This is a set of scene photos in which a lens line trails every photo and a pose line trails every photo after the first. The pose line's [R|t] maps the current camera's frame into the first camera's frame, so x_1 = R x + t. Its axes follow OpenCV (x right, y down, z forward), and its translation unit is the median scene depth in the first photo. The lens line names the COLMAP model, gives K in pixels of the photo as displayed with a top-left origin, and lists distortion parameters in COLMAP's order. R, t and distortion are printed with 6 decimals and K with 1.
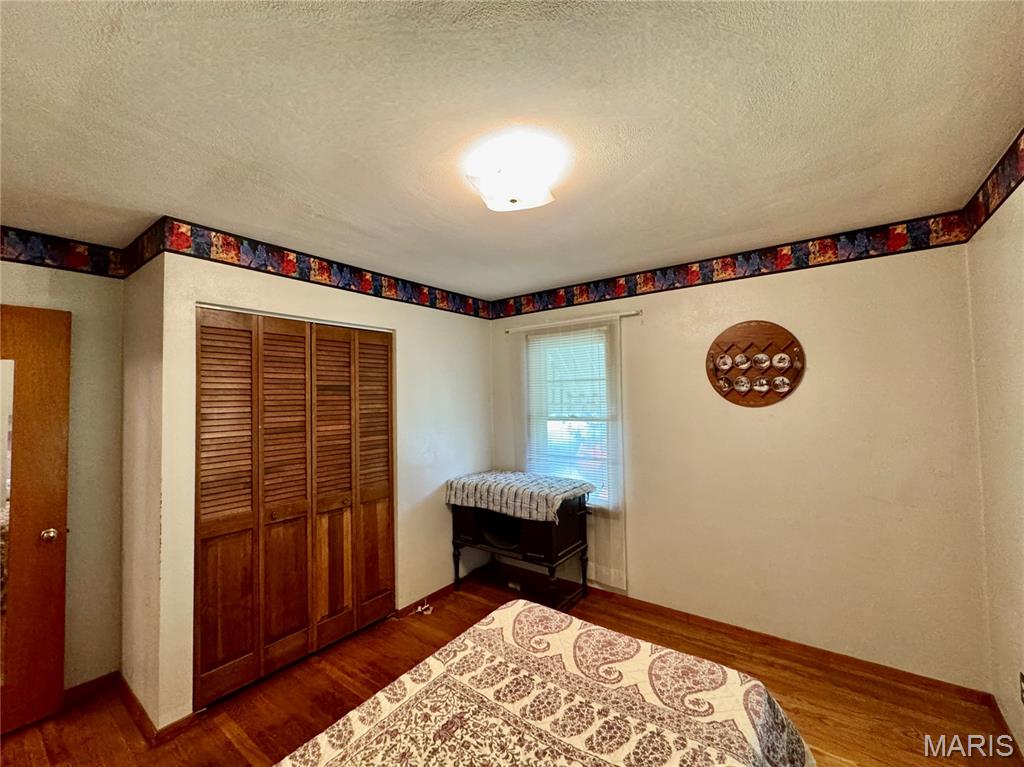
lens RADIAL K [[411.2, 0, 512.3], [0, 411.2, 383.7], [0, 0, 1]] dist [-0.000873, 0.000219]
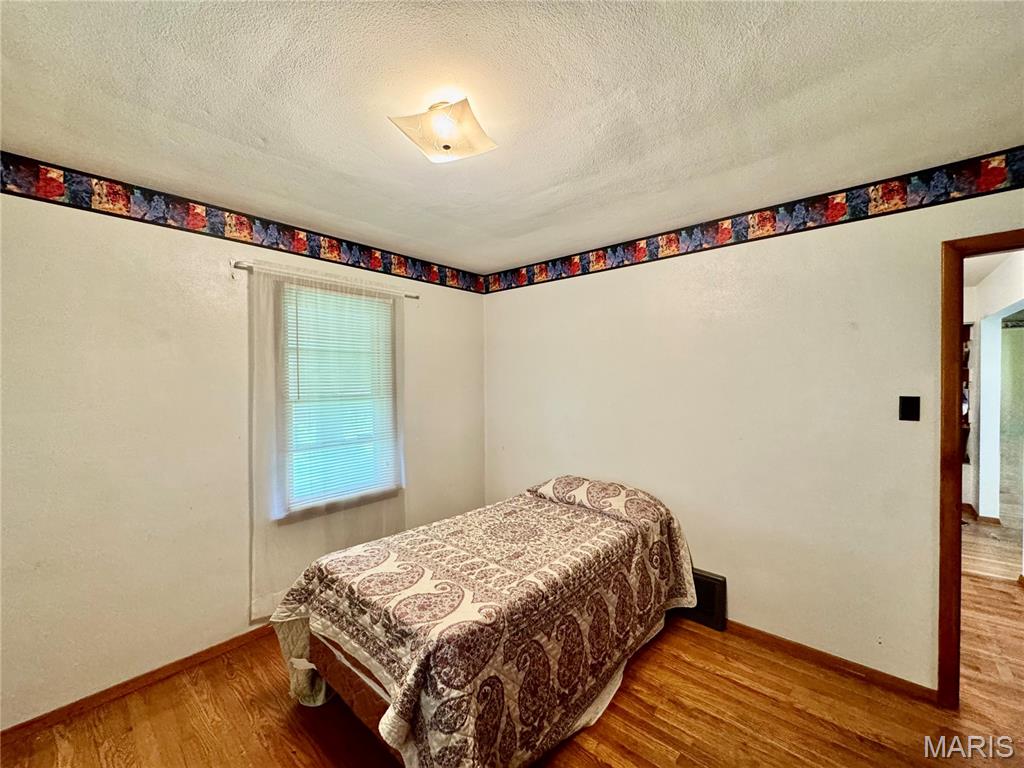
lens RADIAL K [[419.3, 0, 511.0], [0, 419.3, 384.9], [0, 0, 1]] dist [-0.001114, 0.000006]
pose [[-0.995380, 0.024702, 0.092780, -0.134859], [0.022712, 0.999490, -0.022440, 0.064586], [-0.093287, -0.020229, -0.995434, 1.209917]]
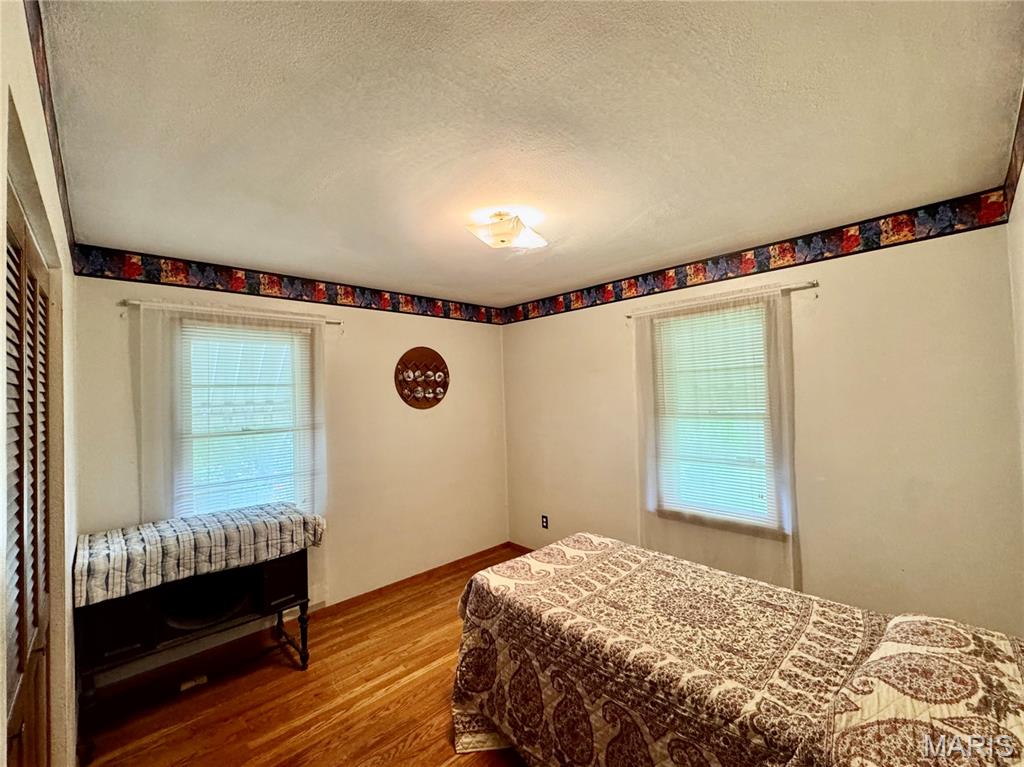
lens RADIAL K [[423.5, 0, 498.7], [0, 423.5, 383.5], [0, 0, 1]] dist [-0.002828, -0.000039]
pose [[0.207000, 0.038628, 0.977578, -0.796861], [-0.005583, 0.999251, -0.038303, 0.025191], [-0.978325, 0.002471, 0.207060, 0.478242]]
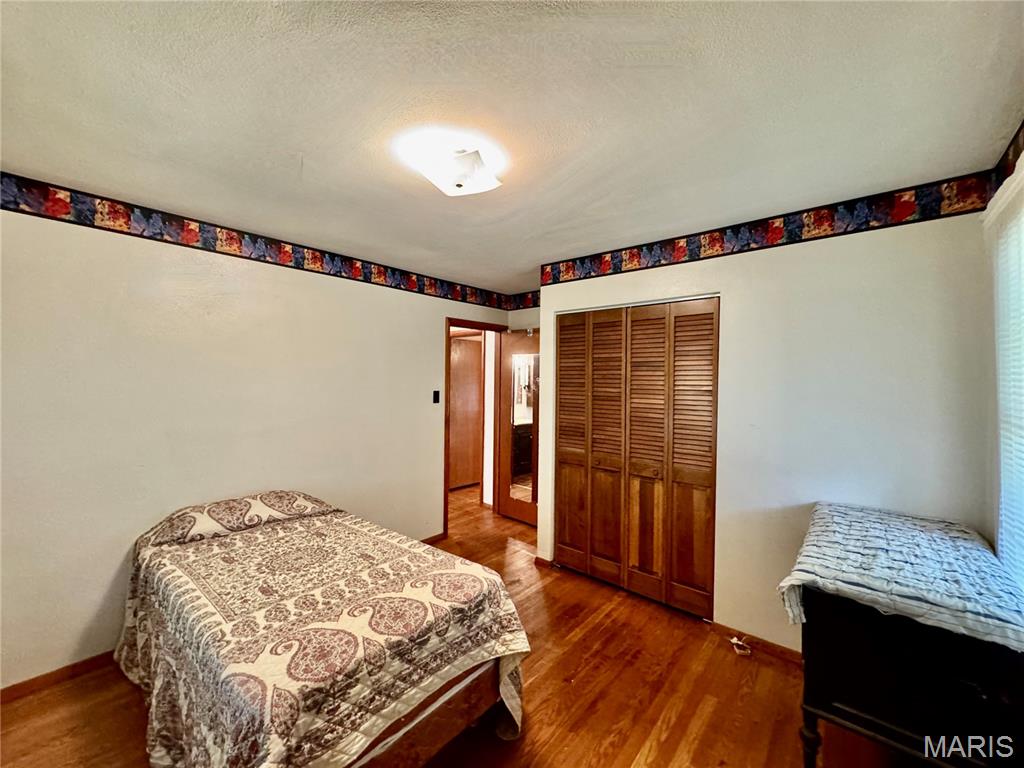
lens RADIAL K [[413.6, 0, 528.3], [0, 413.6, 383.5], [0, 0, 1]] dist [-0.000479, 0.000175]
pose [[-0.038334, 0.030174, -0.998809, 0.685905], [0.024747, 0.999266, 0.029238, 0.023271], [0.998958, -0.023597, -0.039053, 0.773370]]
